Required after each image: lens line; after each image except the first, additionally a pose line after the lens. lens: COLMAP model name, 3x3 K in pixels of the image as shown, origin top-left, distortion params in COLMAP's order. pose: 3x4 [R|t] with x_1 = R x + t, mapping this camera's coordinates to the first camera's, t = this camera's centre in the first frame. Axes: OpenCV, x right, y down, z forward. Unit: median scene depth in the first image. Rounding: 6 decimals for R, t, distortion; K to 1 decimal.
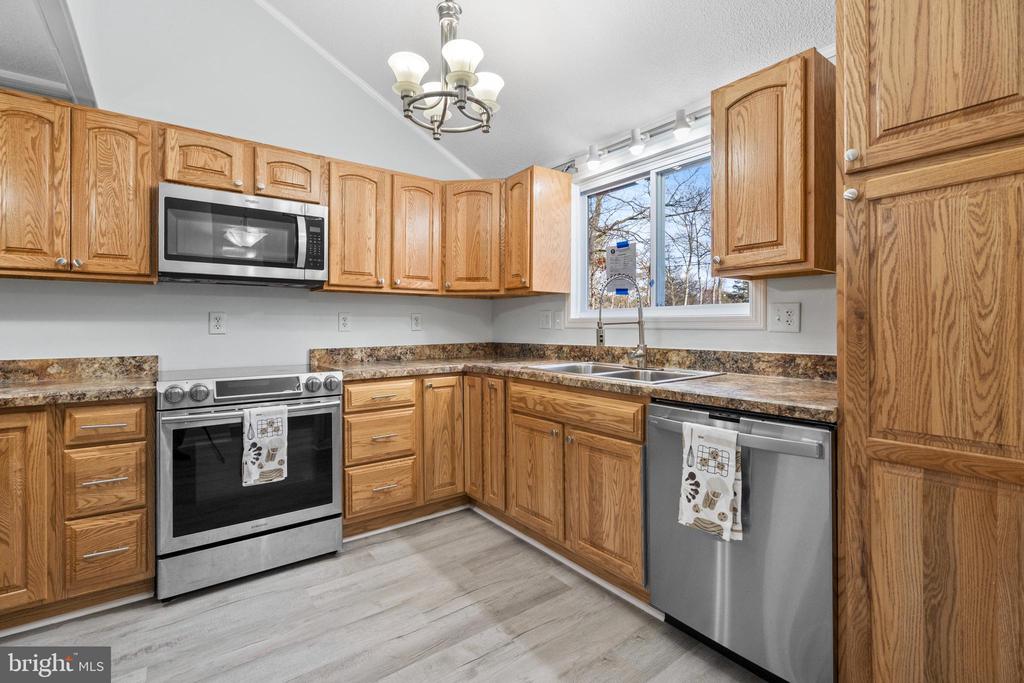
lens RADIAL K [[480.7, 0, 521.8], [0, 480.7, 323.7], [0, 0, 1]] dist [-0.007100, 0.003036]
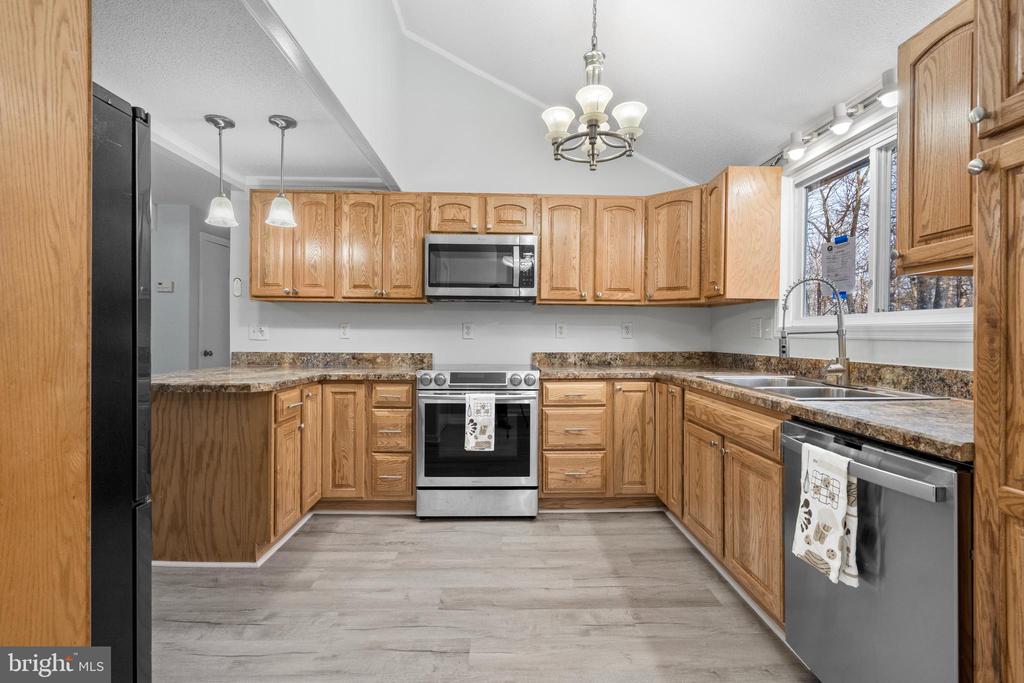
lens RADIAL K [[480.7, 0, 508.8], [0, 480.7, 332.5], [0, 0, 1]] dist [-0.007100, 0.003036]
pose [[0.808862, 0.005610, -0.587972, 0.334716], [-0.005081, 0.999984, 0.002551, -0.000609], [0.587977, 0.000924, 0.808877, -0.039219]]
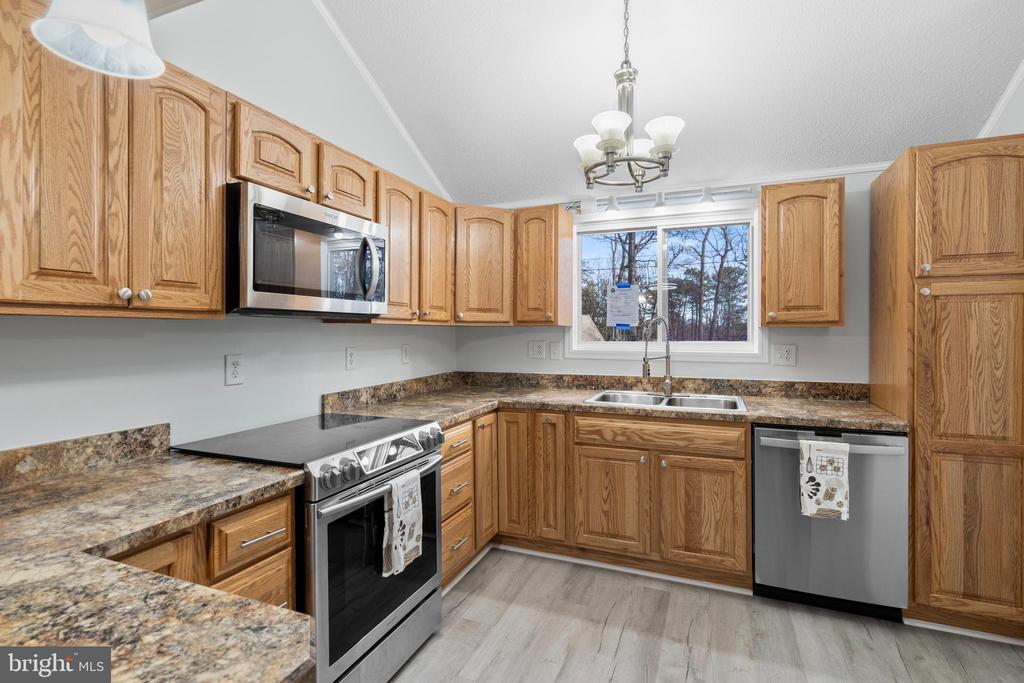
lens RADIAL K [[491.0, 0, 530.6], [0, 491.0, 330.1], [0, 0, 1]] dist [-0.003586, 0.002967]
pose [[0.854336, 0.003827, 0.519707, -0.832901], [-0.004850, 0.999988, 0.000609, -0.083595], [-0.519698, -0.003041, 0.854345, 0.170698]]
